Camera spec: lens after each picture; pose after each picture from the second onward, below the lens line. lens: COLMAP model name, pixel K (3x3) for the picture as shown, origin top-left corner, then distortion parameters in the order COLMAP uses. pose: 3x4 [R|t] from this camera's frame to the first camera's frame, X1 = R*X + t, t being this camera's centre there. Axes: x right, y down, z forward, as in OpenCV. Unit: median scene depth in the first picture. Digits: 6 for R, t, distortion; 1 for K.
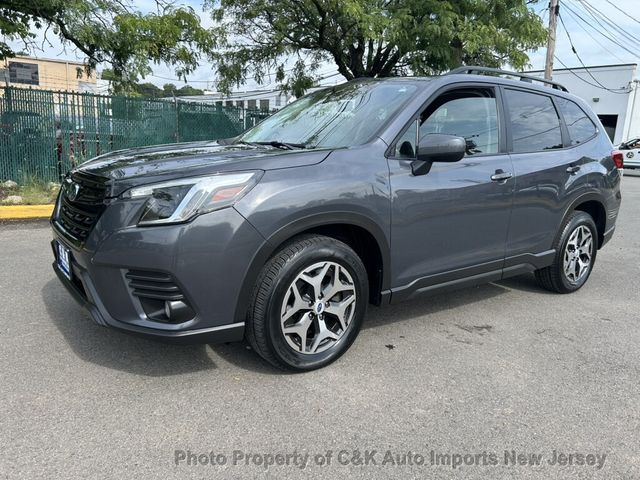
lens RADIAL K [[524.4, 0, 320.0], [0, 524.4, 240.0], [0, 0, 1]] dist [0.028780, -0.011081]
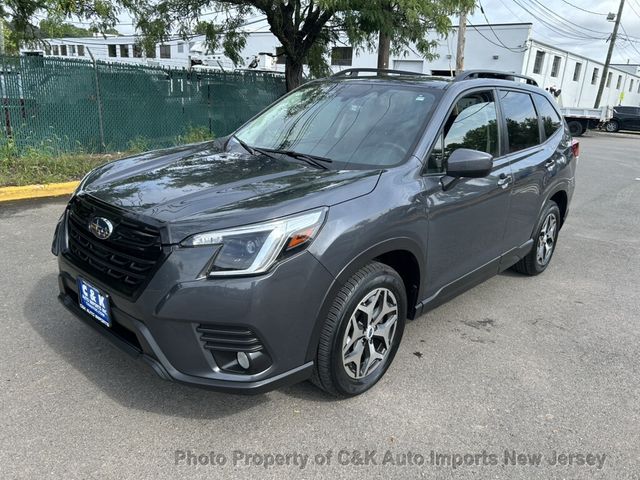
lens RADIAL K [[522.9, 0, 323.3], [0, 522.9, 239.9], [0, 0, 1]] dist [0.026391, -0.007931]
pose [[0.978679, -0.048422, 0.199608, -0.280644], [0.027020, 0.993720, 0.108584, -0.159949], [-0.203612, -0.100876, 0.973841, 0.052756]]
